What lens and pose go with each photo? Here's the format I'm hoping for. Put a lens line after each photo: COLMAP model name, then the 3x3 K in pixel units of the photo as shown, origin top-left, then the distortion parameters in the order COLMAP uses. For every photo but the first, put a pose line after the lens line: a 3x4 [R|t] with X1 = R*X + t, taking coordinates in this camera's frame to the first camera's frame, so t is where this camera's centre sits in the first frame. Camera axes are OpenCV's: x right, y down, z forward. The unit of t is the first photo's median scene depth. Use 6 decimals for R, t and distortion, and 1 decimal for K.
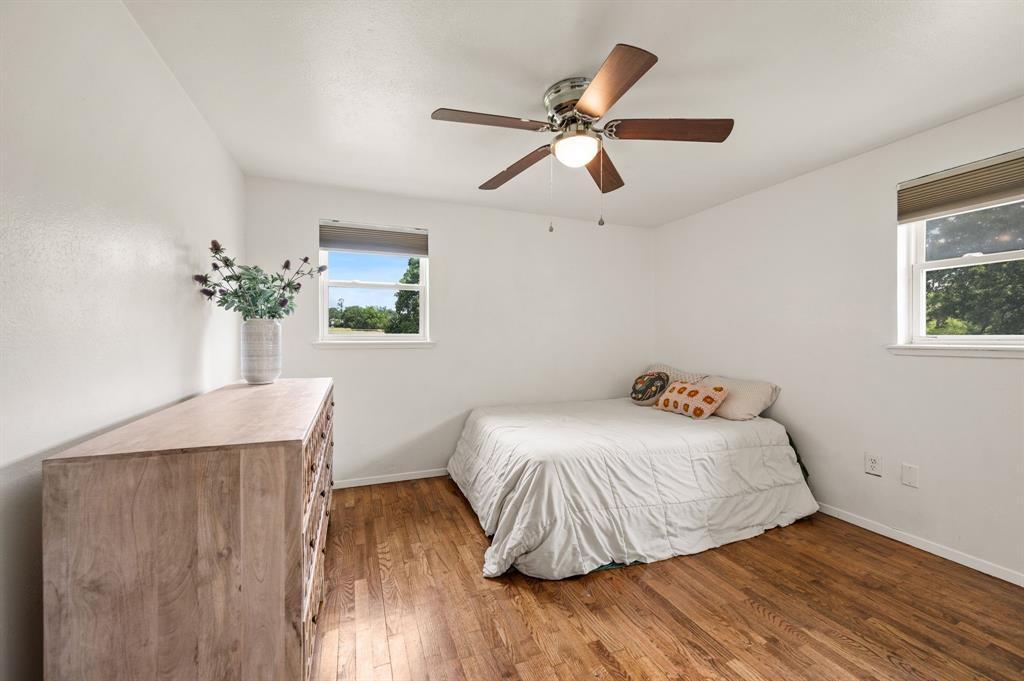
lens RADIAL K [[409.4, 0, 515.0], [0, 409.4, 341.4], [0, 0, 1]] dist [-0.001458, -0.000029]
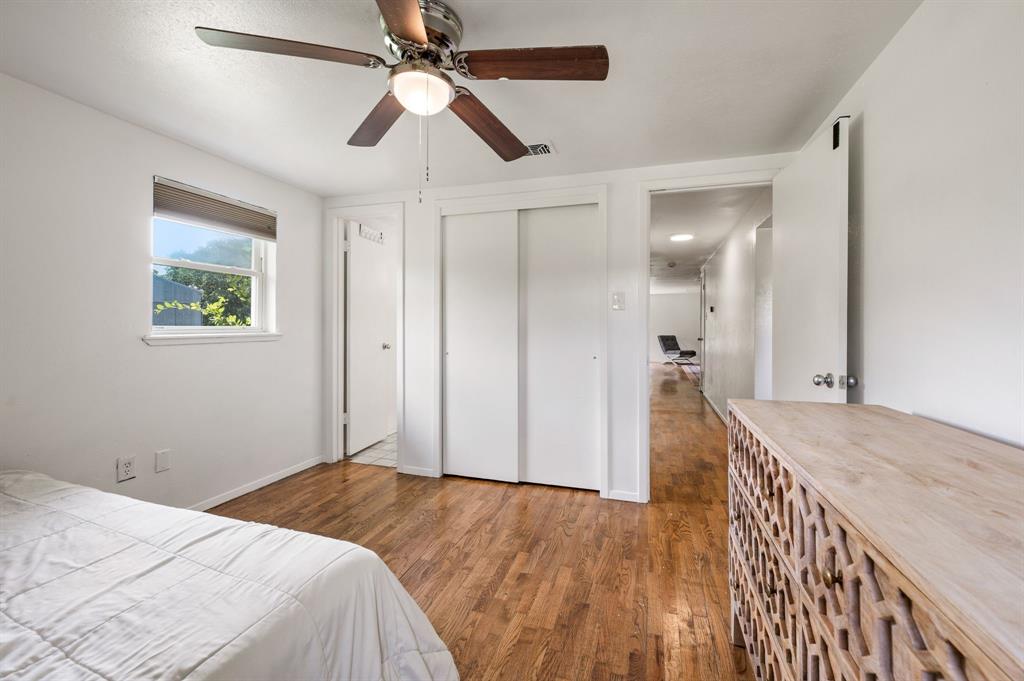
lens RADIAL K [[436.6, 0, 513.0], [0, 436.6, 318.8], [0, 0, 1]] dist [-0.000316, -0.000011]
pose [[-0.772676, 0.008897, 0.634738, -0.624852], [-0.000366, 0.999895, -0.014460, -0.024403], [-0.634801, -0.011406, -0.772592, 1.852199]]
